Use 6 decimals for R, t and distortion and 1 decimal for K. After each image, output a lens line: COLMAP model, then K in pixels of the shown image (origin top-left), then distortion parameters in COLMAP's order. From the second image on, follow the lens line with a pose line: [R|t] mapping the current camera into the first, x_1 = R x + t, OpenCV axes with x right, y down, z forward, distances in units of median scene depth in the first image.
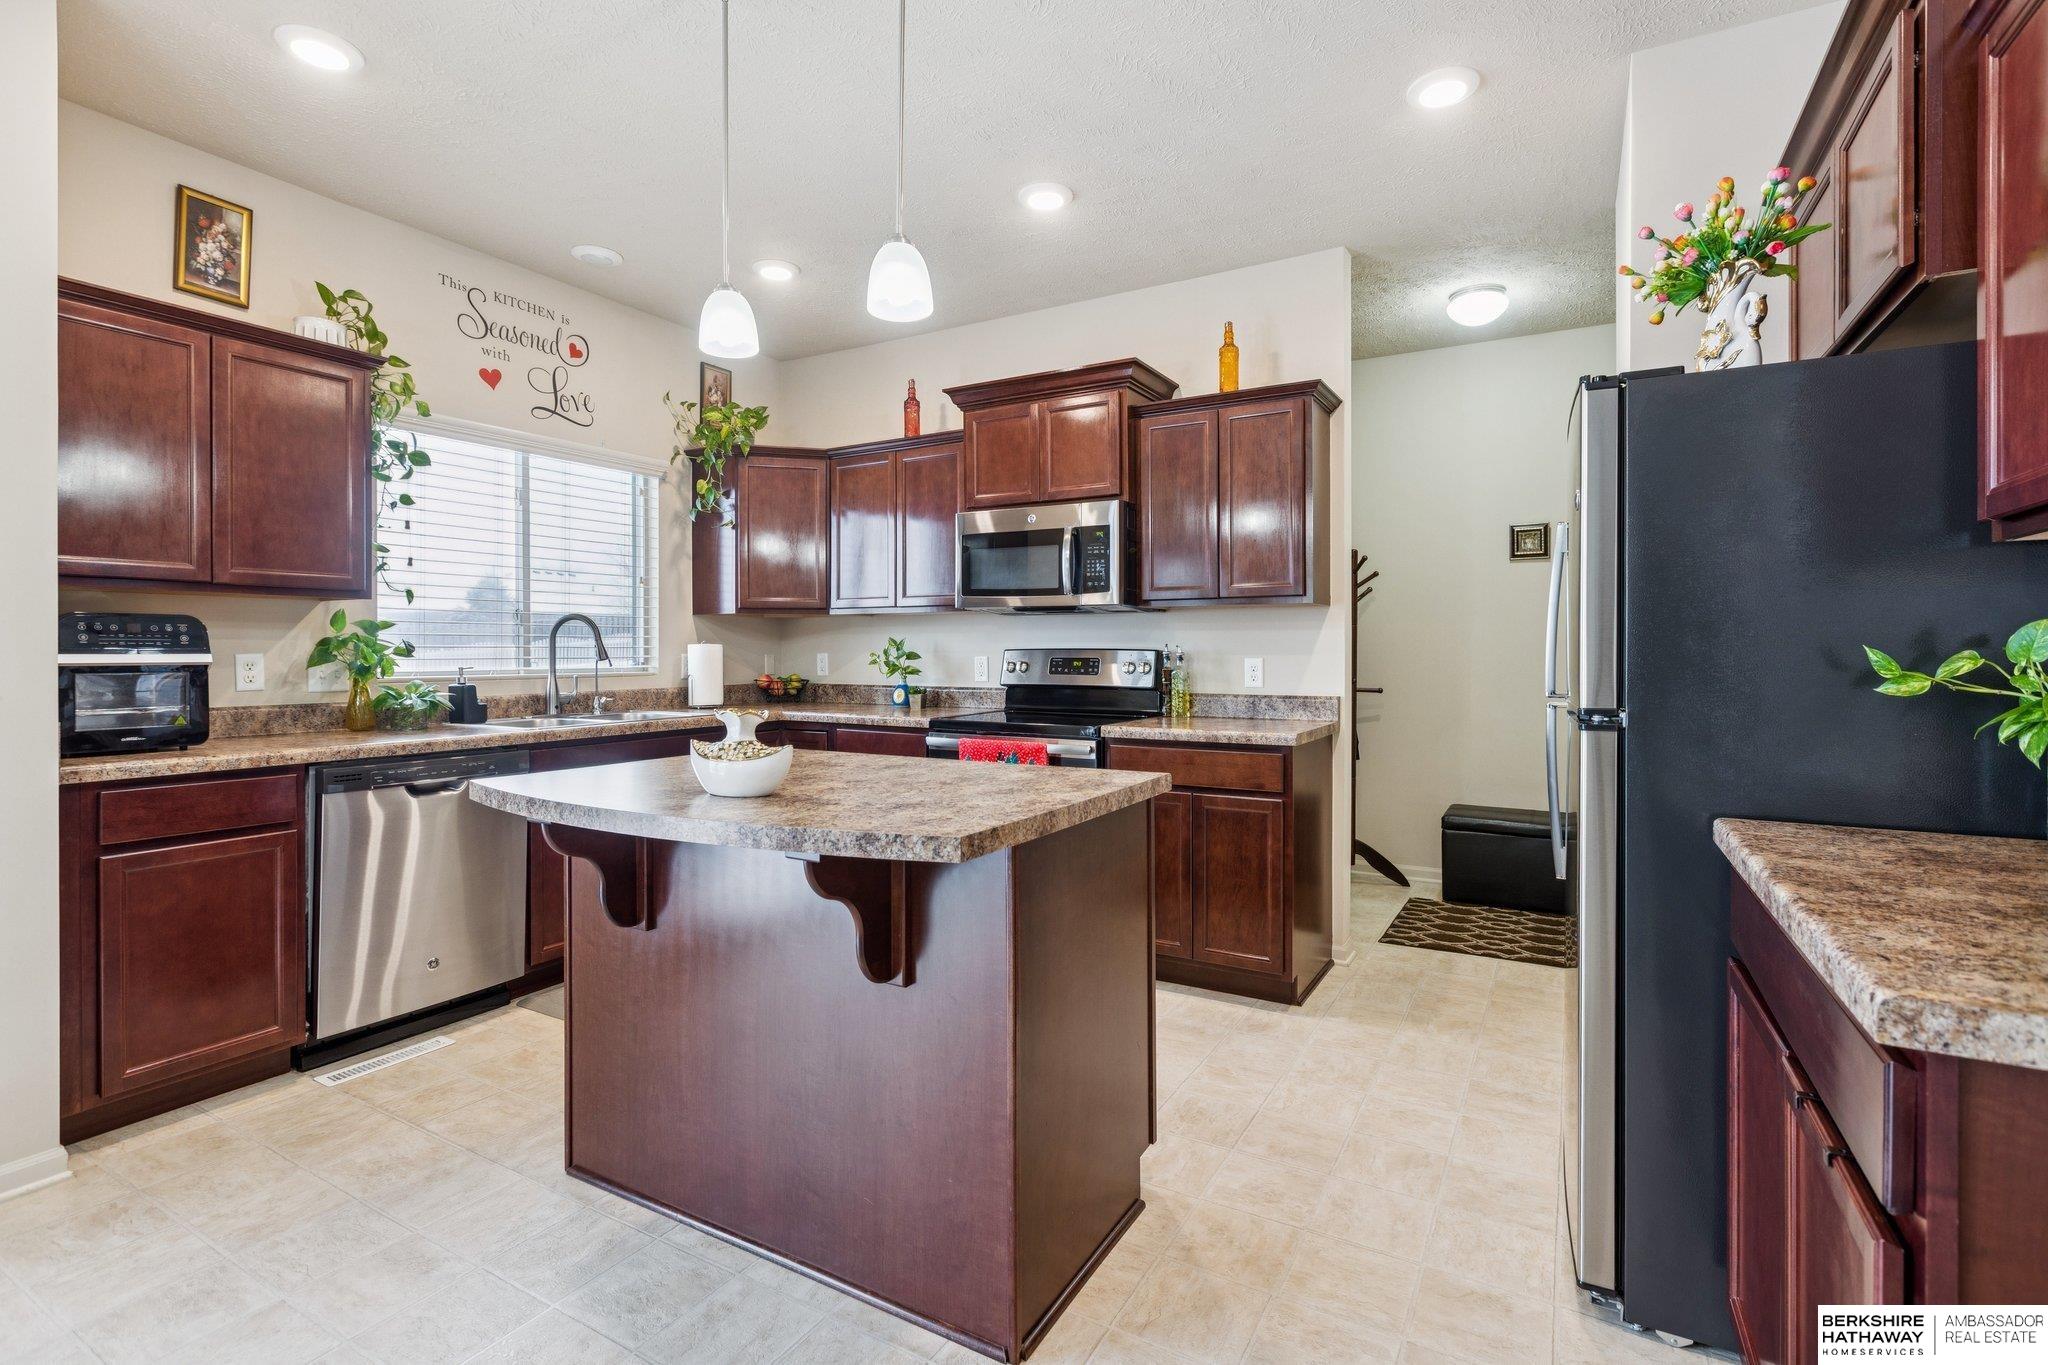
lens RADIAL K [[940.5, 0, 1002.6], [0, 940.5, 661.4], [0, 0, 1]] dist [0.006069, -0.000416]
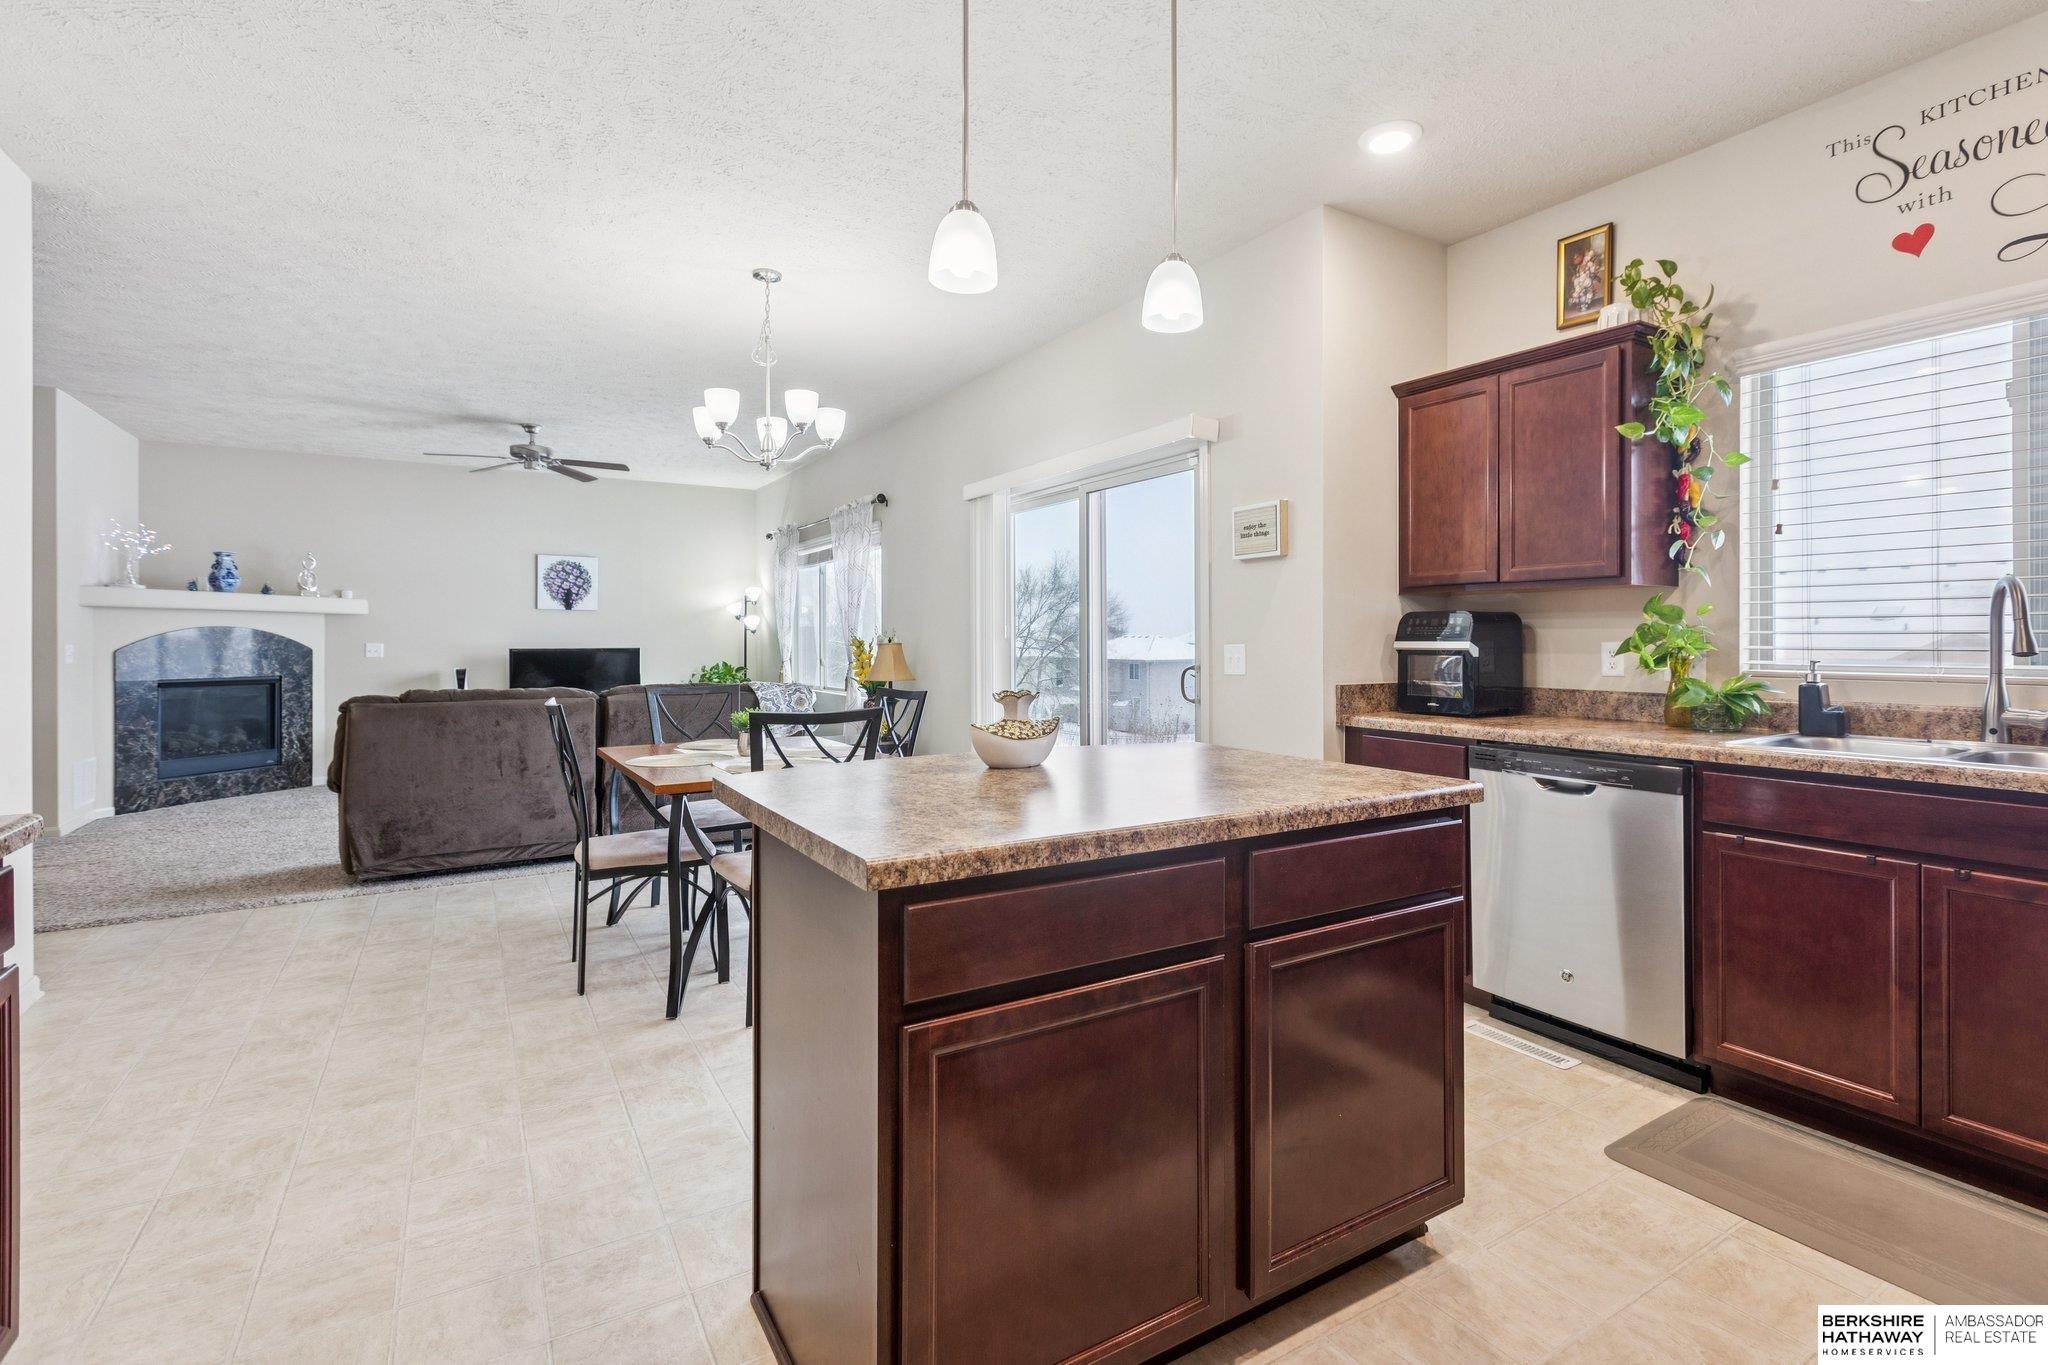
lens RADIAL K [[940.5, 0, 1063.8], [0, 940.5, 645.1], [0, 0, 1]] dist [0.006069, -0.000416]
pose [[-0.437170, 0.005838, -0.899360, 0.363245], [-0.009881, 0.999887, 0.011294, -0.008531], [0.899325, 0.013824, -0.437063, 0.778721]]
